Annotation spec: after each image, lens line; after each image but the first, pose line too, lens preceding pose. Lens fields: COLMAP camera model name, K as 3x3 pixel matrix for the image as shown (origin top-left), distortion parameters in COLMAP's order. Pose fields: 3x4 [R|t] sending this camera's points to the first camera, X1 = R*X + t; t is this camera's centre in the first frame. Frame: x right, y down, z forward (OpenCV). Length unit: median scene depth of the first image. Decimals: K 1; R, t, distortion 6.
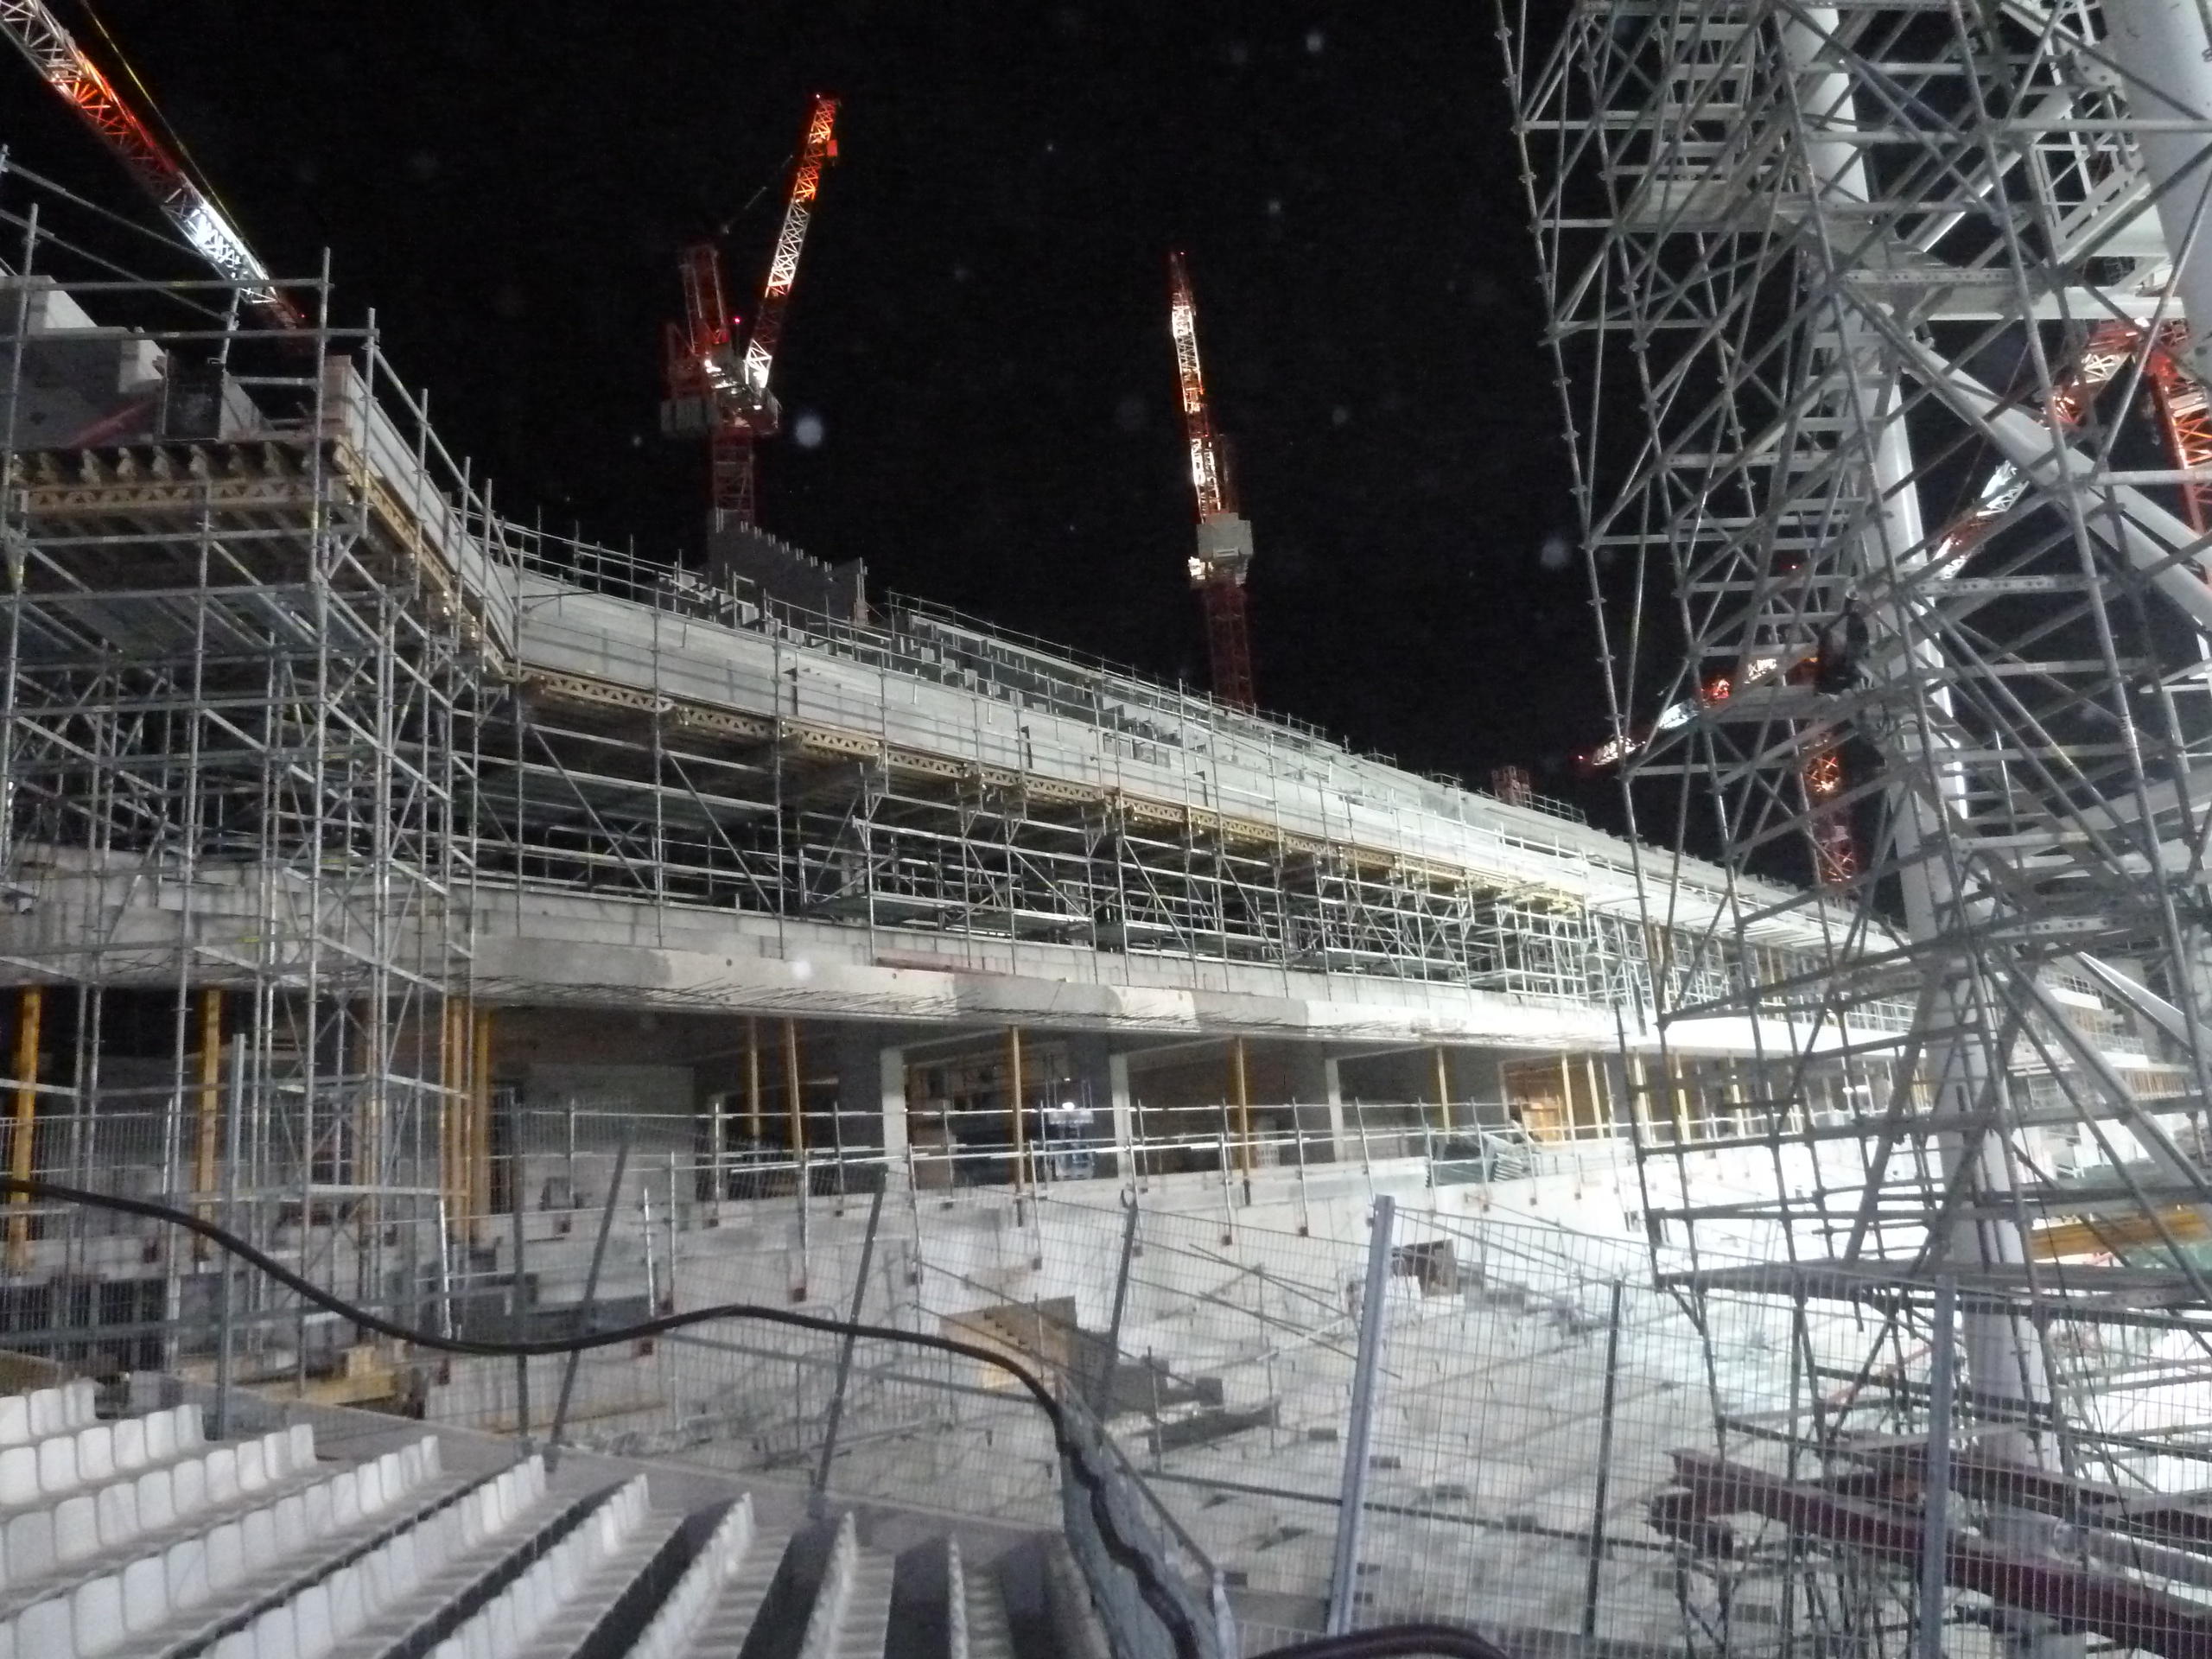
lens RADIAL K [[1769.5, 0, 1106.0], [0, 1769.5, 829.5], [0, 0, 1]] dist [-0.039111, -0.007243]
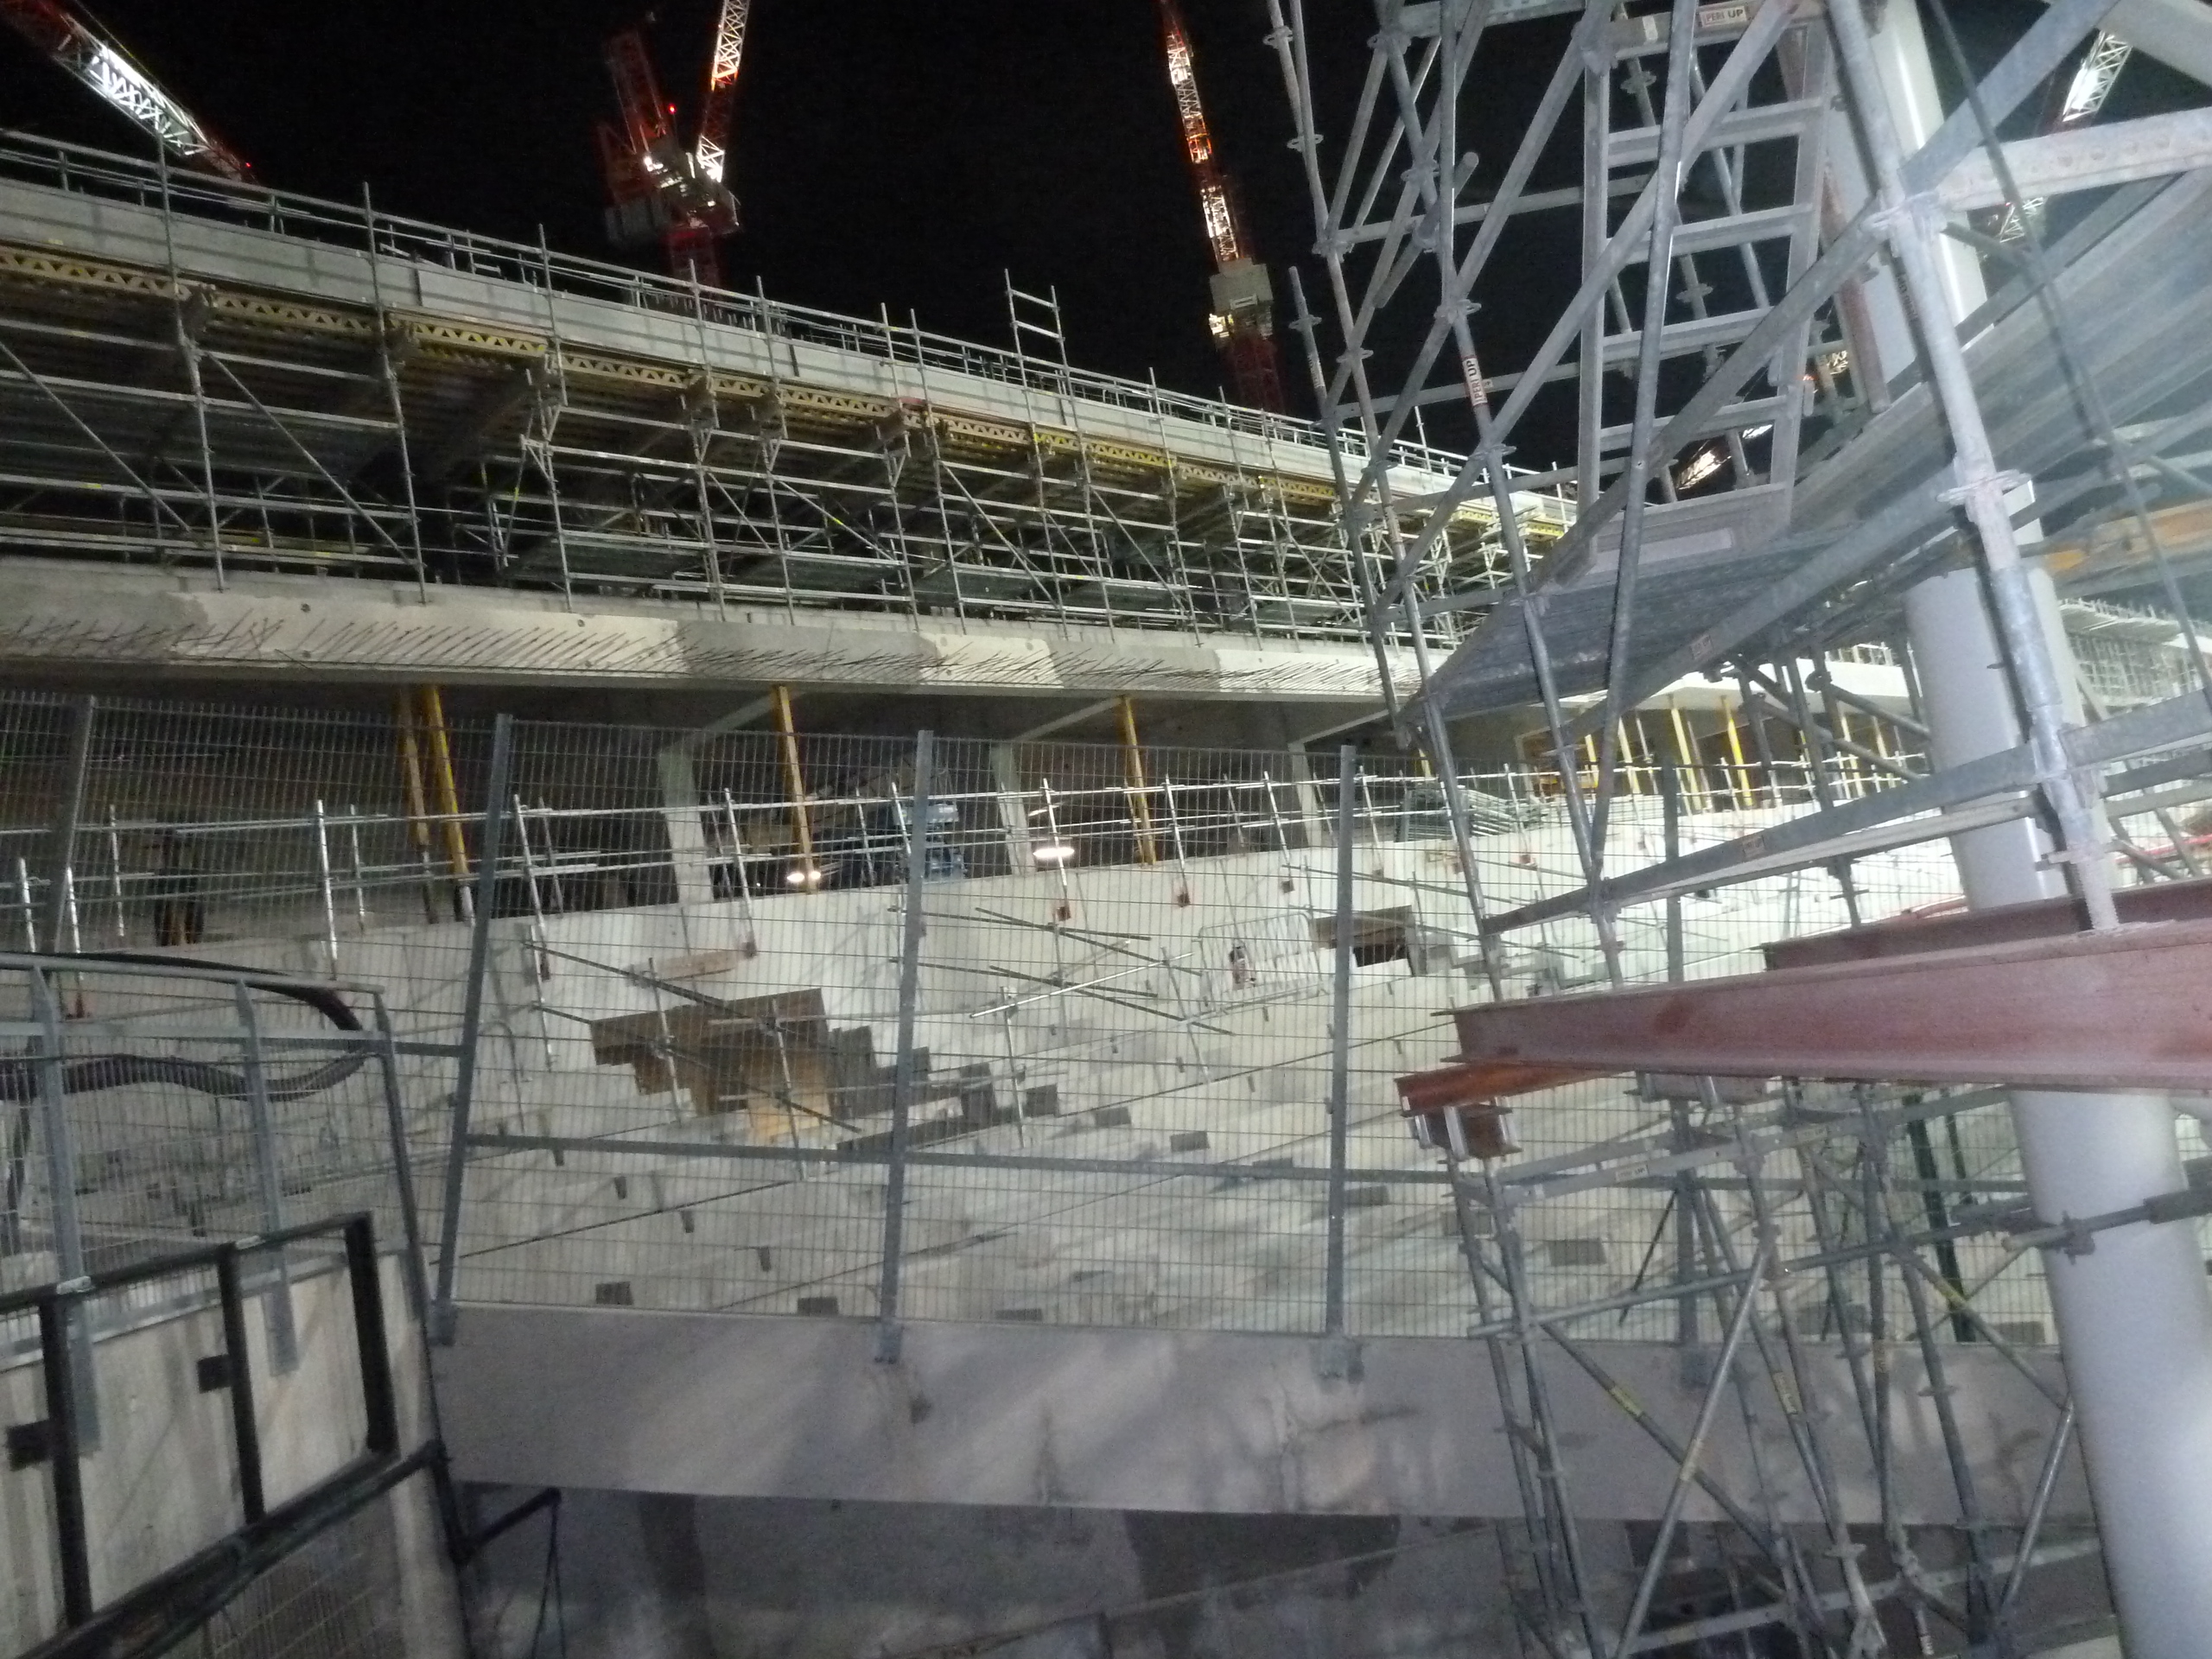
lens RADIAL K [[1769.5, 0, 1106.0], [0, 1769.5, 829.5], [0, 0, 1]] dist [-0.039111, -0.007243]
pose [[0.989603, -0.125930, -0.069486, 0.109021], [0.132152, 0.986789, 0.093718, 0.095364], [0.056766, -0.101927, 0.993171, 0.178841]]
